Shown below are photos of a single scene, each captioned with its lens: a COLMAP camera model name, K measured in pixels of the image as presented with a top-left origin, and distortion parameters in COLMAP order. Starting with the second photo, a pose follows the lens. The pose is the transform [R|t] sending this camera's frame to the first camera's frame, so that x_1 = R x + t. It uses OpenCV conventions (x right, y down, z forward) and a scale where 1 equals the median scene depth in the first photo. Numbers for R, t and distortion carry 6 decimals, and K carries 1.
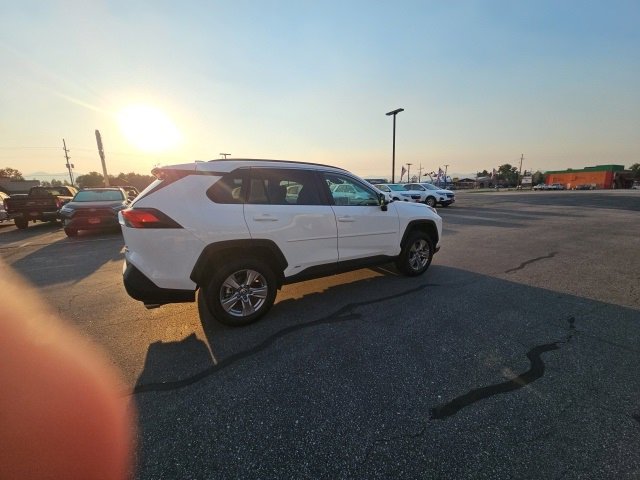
lens RADIAL K [[260.7, 0, 318.4], [0, 260.7, 239.7], [0, 0, 1]] dist [0.007152, -0.007602]
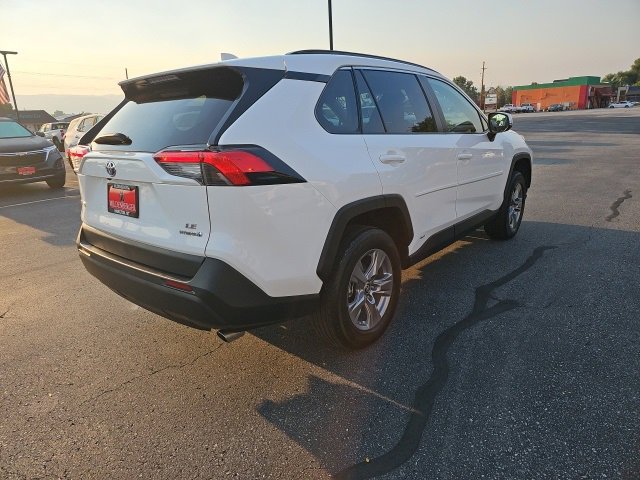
lens RADIAL K [[419.2, 0, 315.8], [0, 419.2, 234.3], [0, 0, 1]] dist [0.053473, -0.035523]
pose [[0.955660, -0.098457, 0.277526, -0.420809], [0.076982, 0.993206, 0.087269, -0.005830], [-0.284233, -0.062035, 0.956746, 0.094539]]
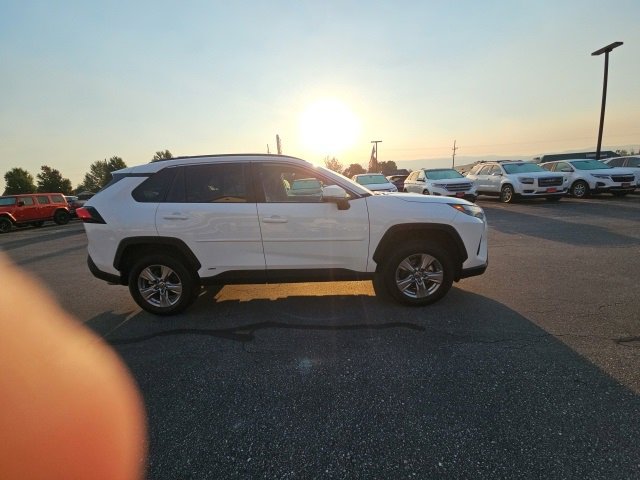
lens RADIAL K [[260.7, 0, 318.2], [0, 260.7, 239.1], [0, 0, 1]] dist [0.007152, -0.007602]
pose [[0.824547, 0.088907, -0.558765, 0.541390], [-0.061666, 0.995815, 0.067449, -0.065131], [0.562423, -0.021158, 0.826579, 0.313096]]
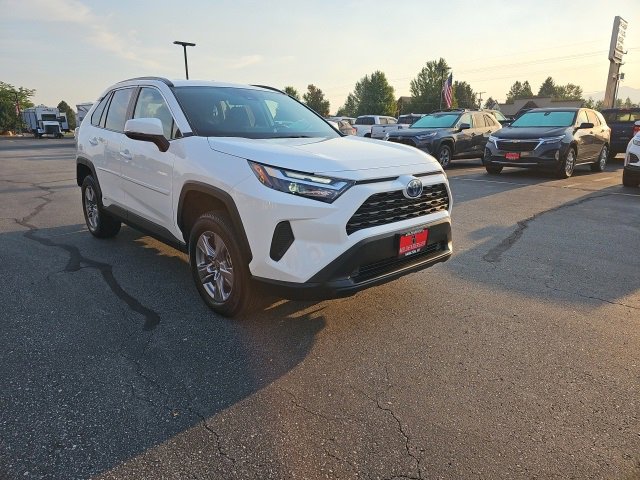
lens RADIAL K [[419.2, 0, 312.9], [0, 419.2, 229.0], [0, 0, 1]] dist [0.053473, -0.035523]
pose [[0.160644, 0.255763, -0.953299, 1.066214], [-0.179913, 0.957250, 0.226505, -0.189318], [0.970477, 0.135124, 0.199791, 1.019872]]
